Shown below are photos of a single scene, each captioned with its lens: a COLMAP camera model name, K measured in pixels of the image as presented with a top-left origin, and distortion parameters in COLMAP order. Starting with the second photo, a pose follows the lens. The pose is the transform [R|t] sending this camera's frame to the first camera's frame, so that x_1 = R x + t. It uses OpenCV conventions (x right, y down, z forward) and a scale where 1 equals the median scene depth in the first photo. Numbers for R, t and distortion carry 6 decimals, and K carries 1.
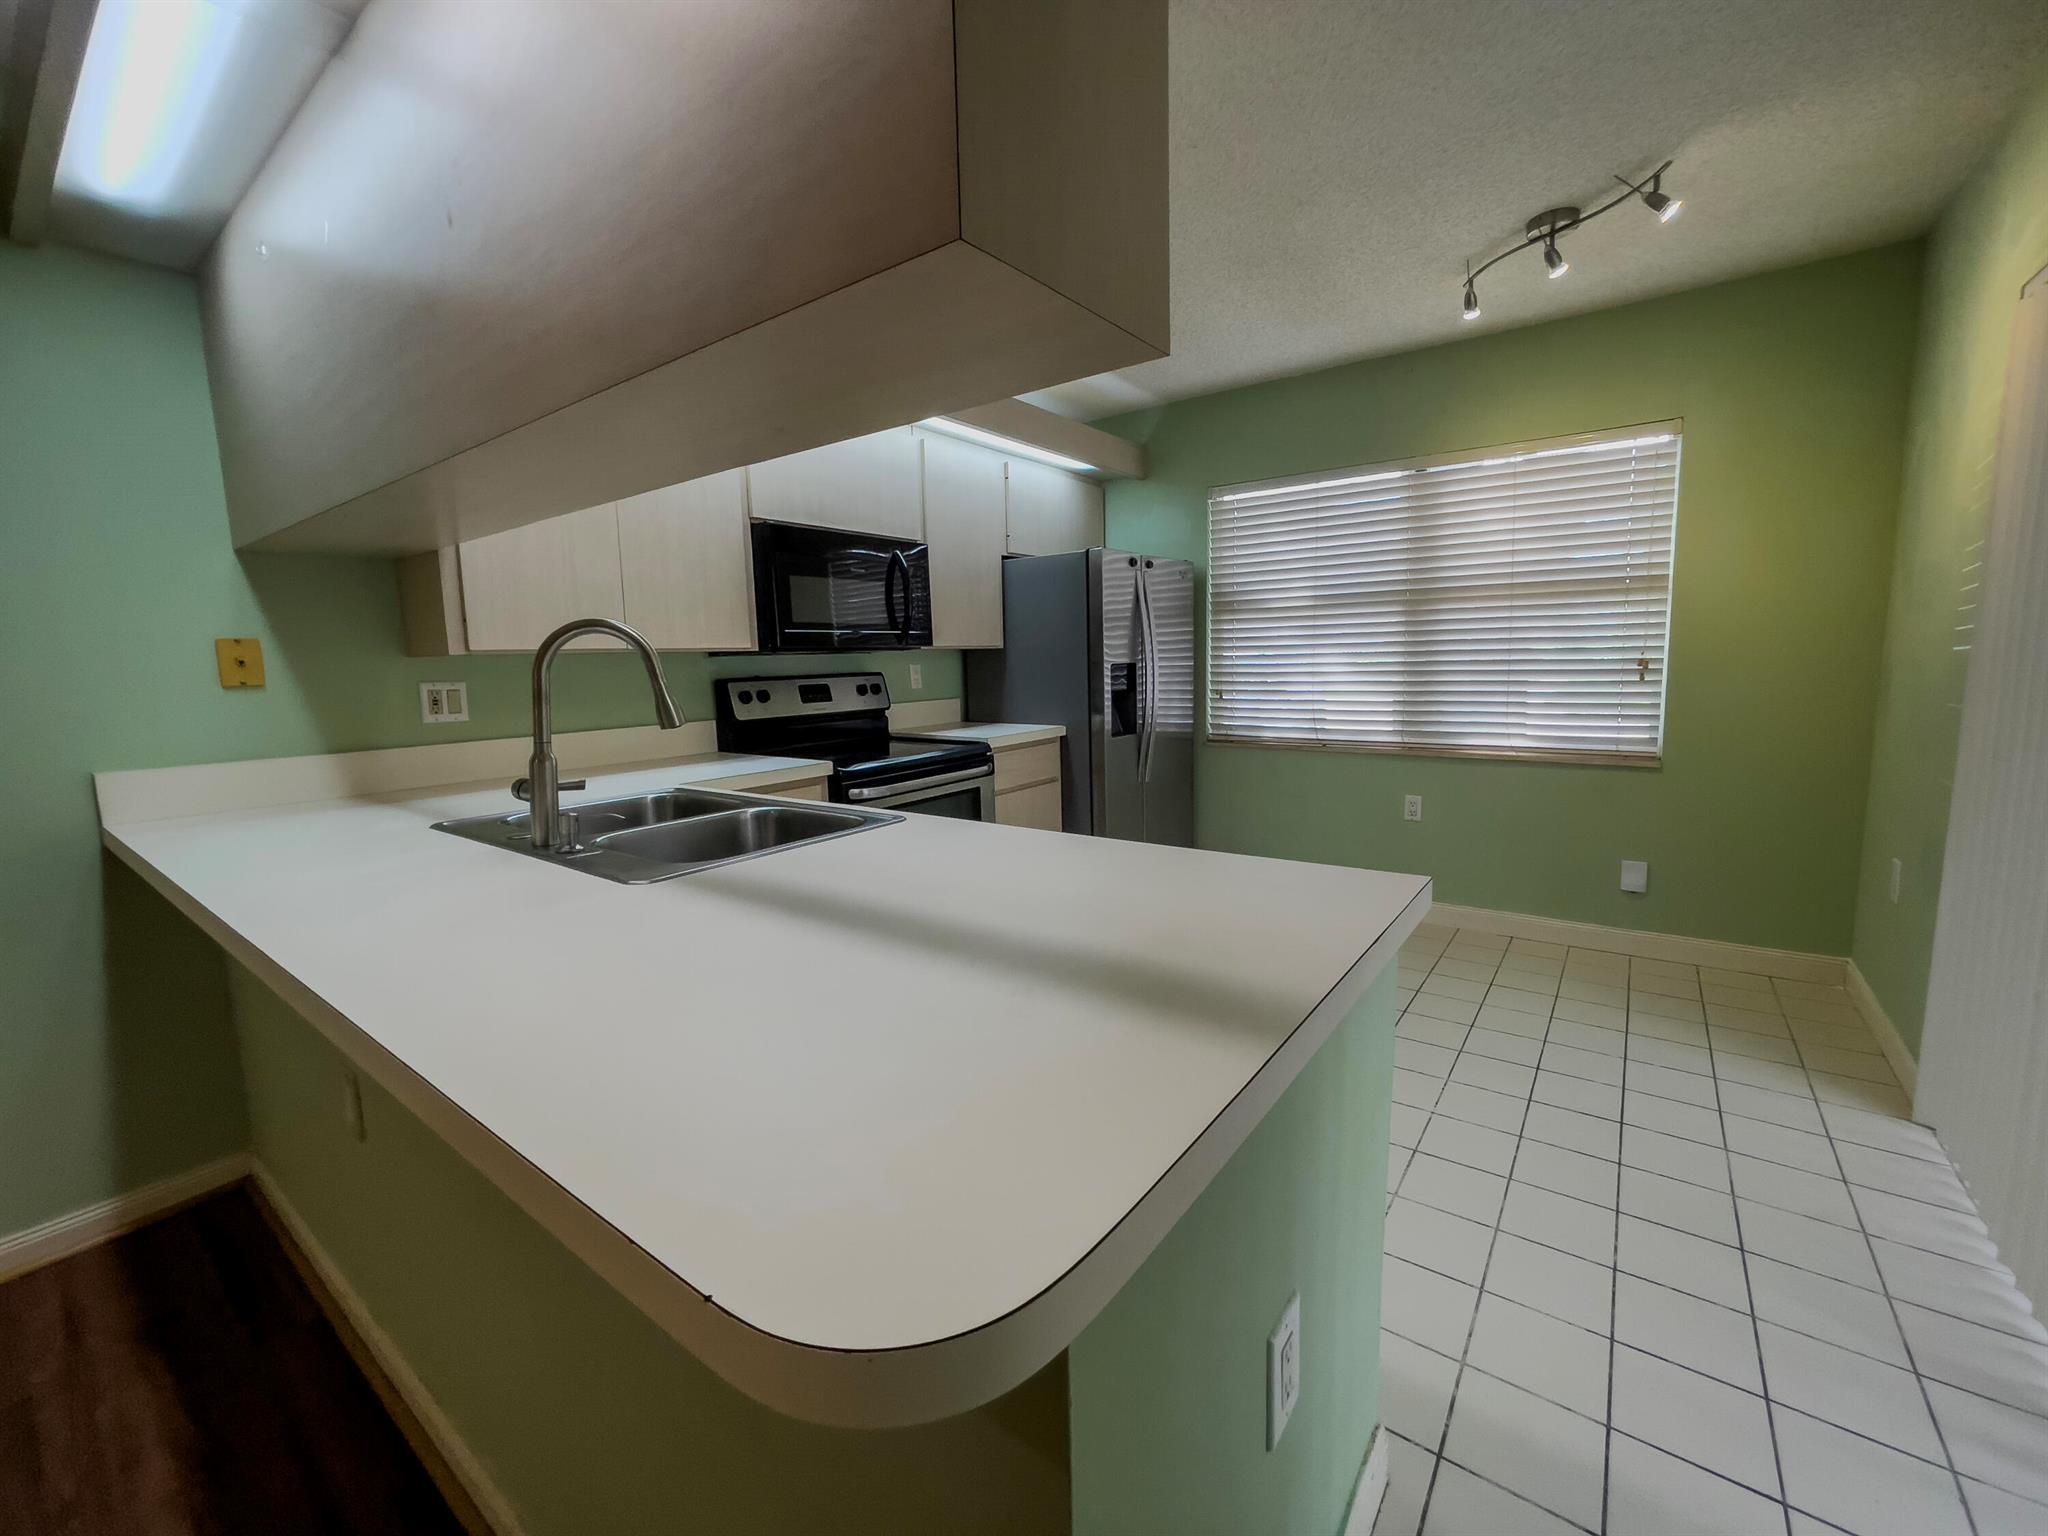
lens RADIAL K [[828.8, 0, 1024.6], [0, 828.8, 759.2], [0, 0, 1]] dist [-0.013554, 0.006065]
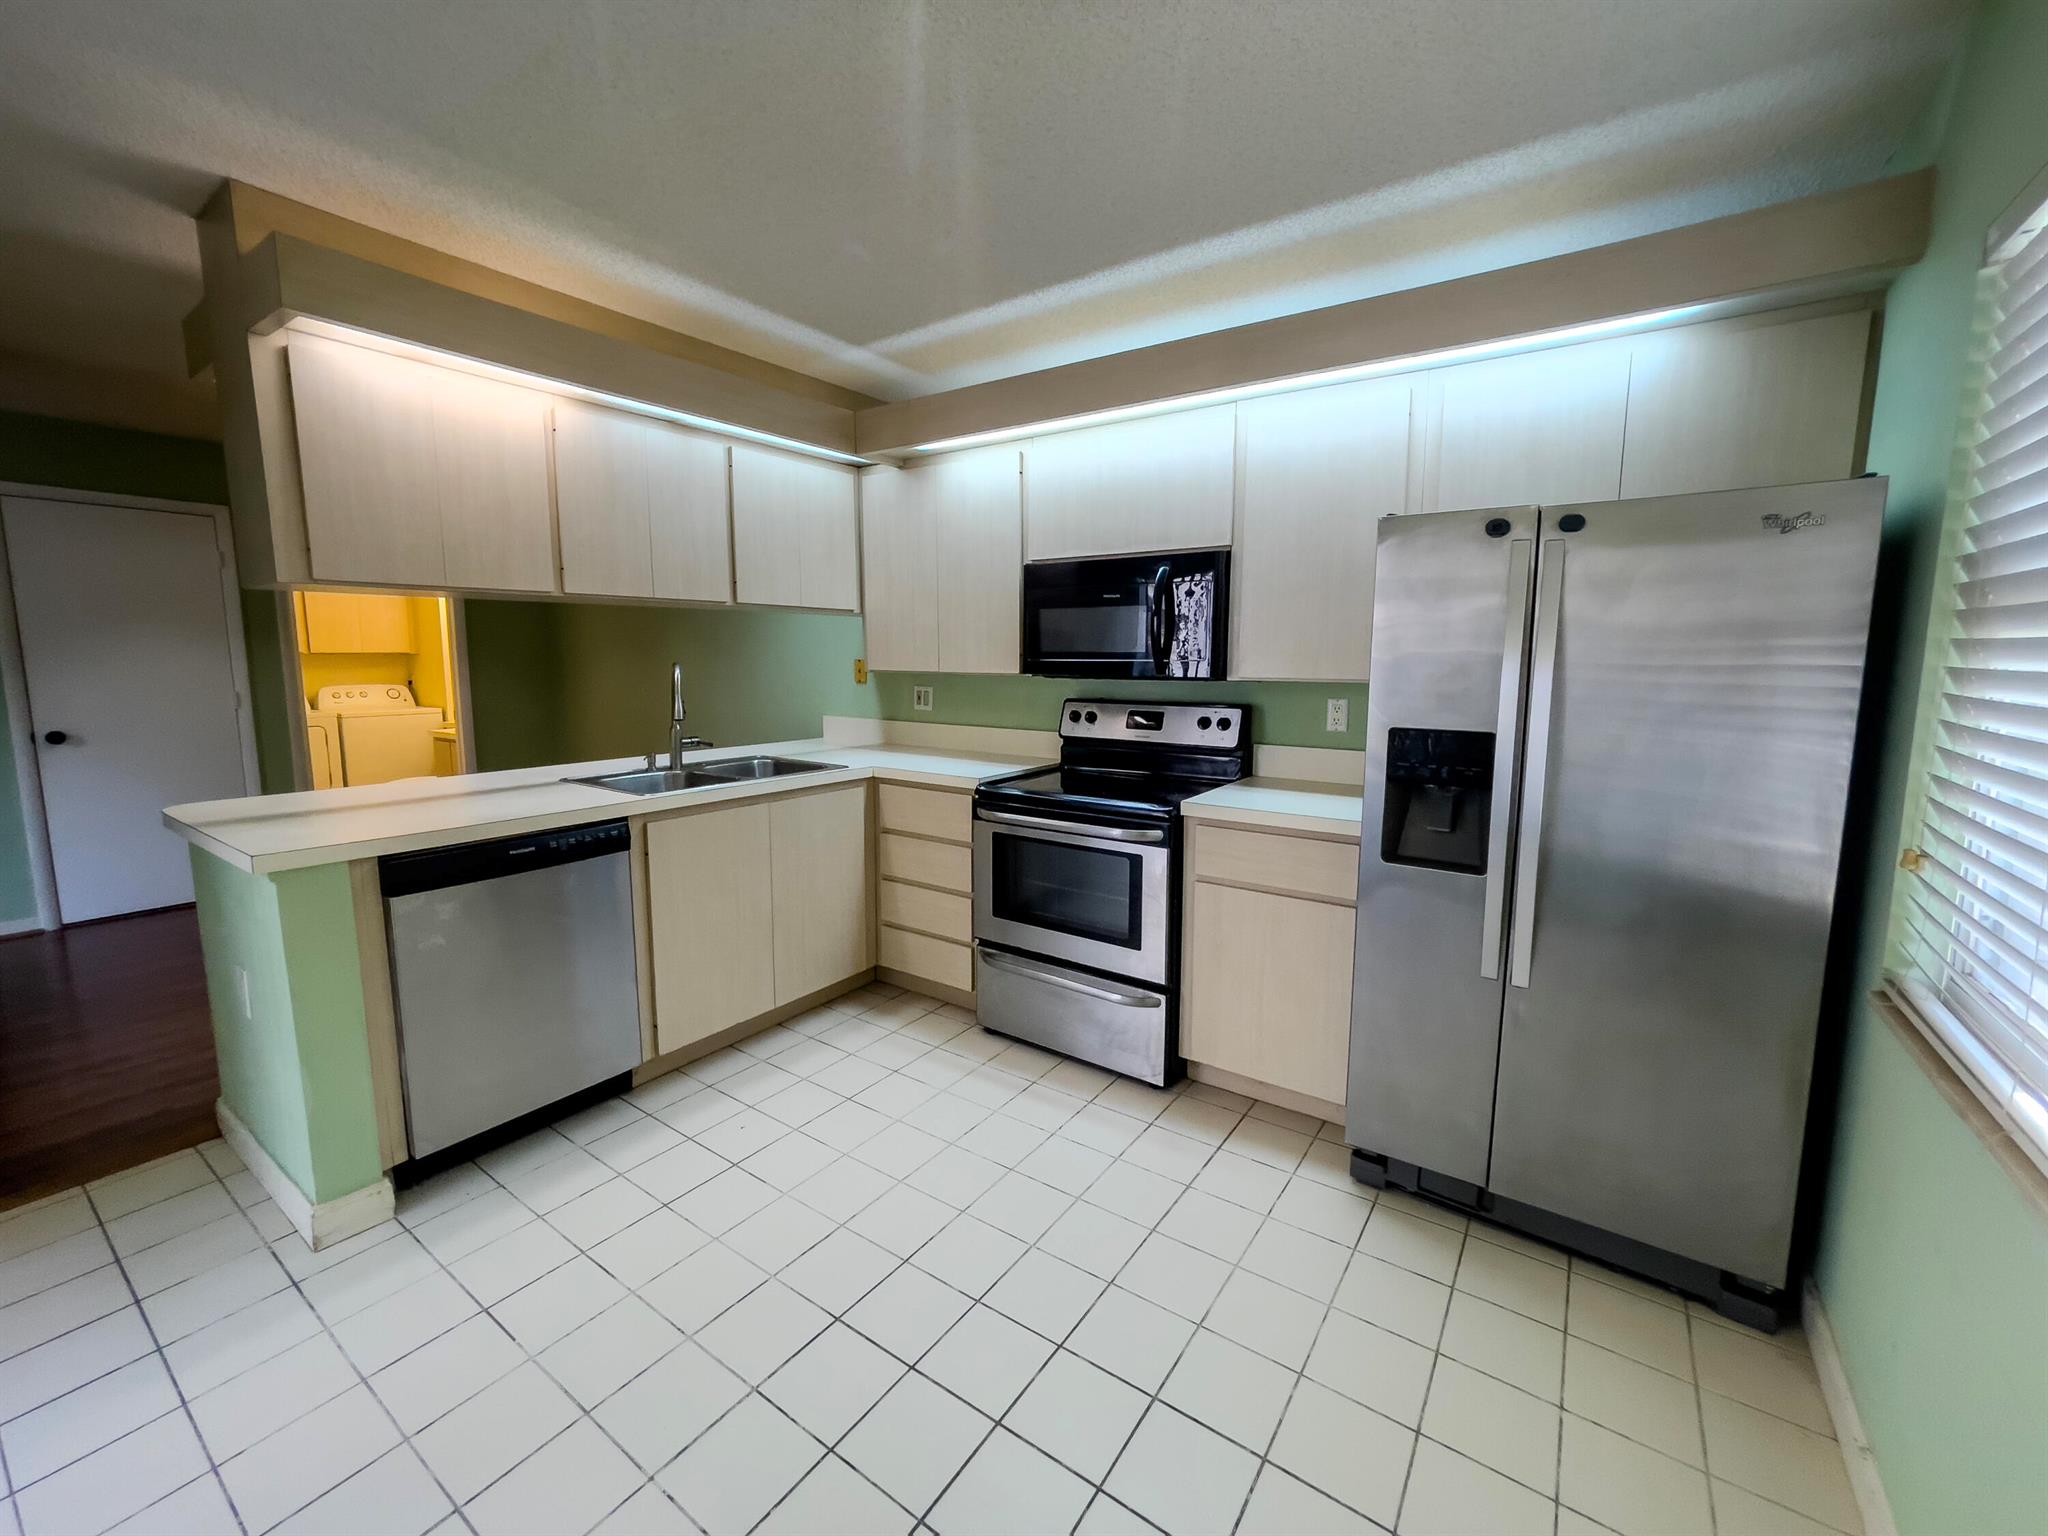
lens RADIAL K [[828.8, 0, 1032.6], [0, 828.8, 759.0], [0, 0, 1]] dist [-0.013554, 0.006065]
pose [[0.027336, 0.147595, -0.988670, 0.752446], [-0.132280, 0.980876, 0.142774, -0.164699], [0.990835, 0.126879, 0.046337, 0.869205]]
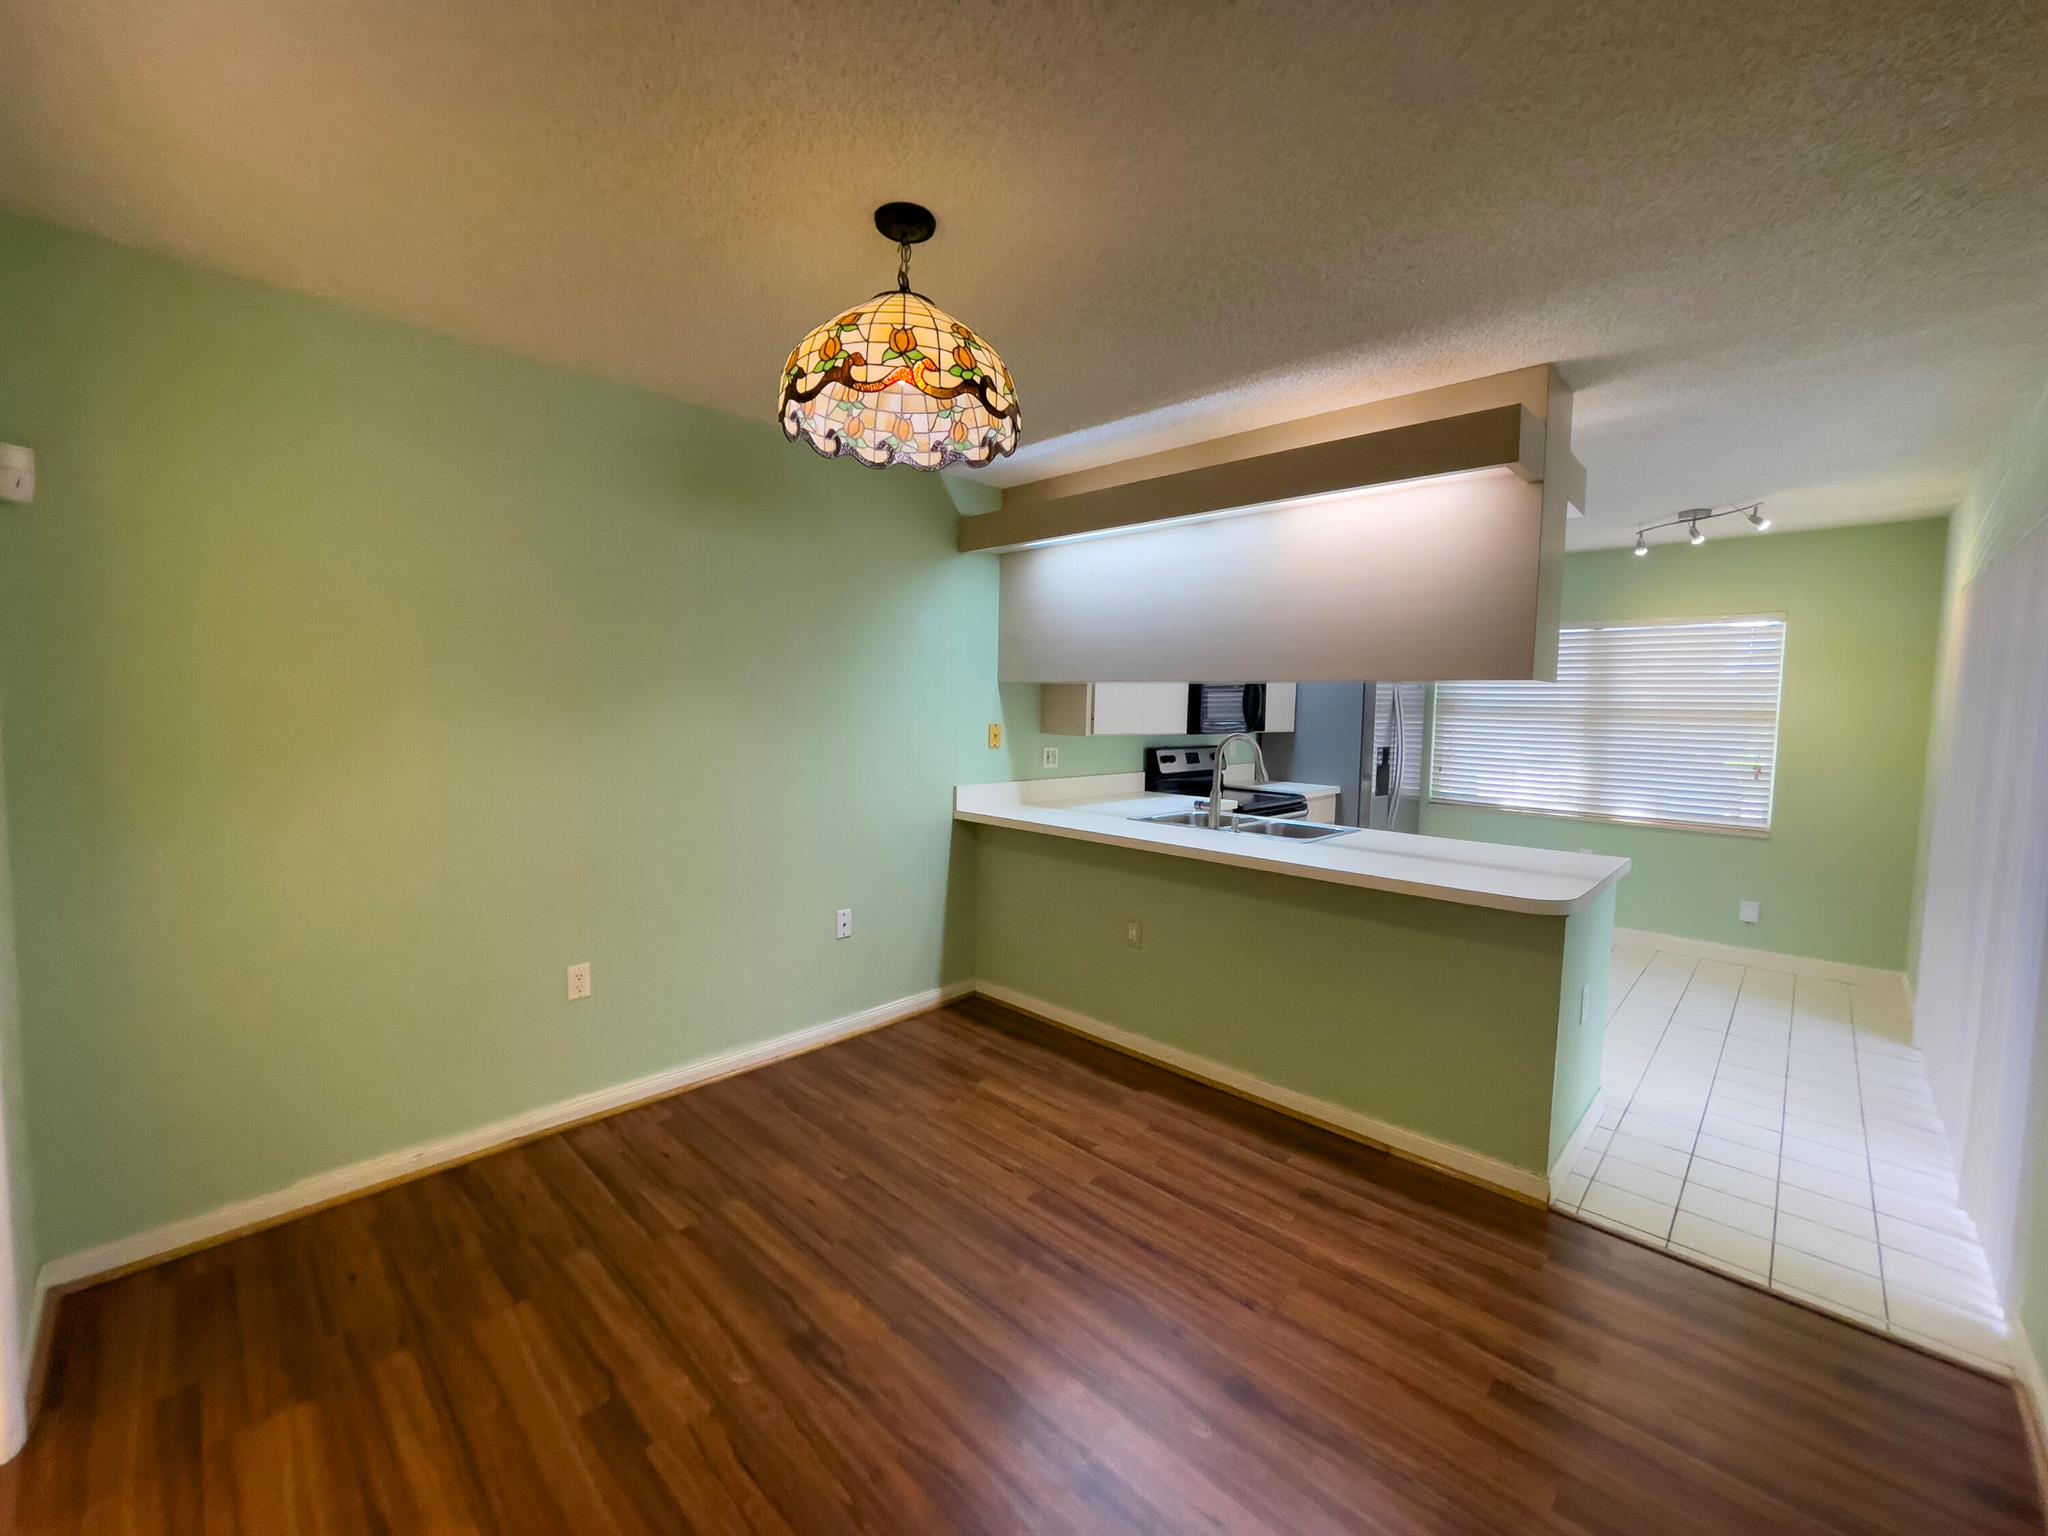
lens RADIAL K [[828.8, 0, 1030.1], [0, 828.8, 757.9], [0, 0, 1]] dist [-0.013554, 0.006065]
pose [[0.991226, 0.054148, -0.120577, -0.391327], [-0.061103, 0.996629, -0.054749, 0.028572], [0.117206, 0.061637, 0.991193, -0.655099]]
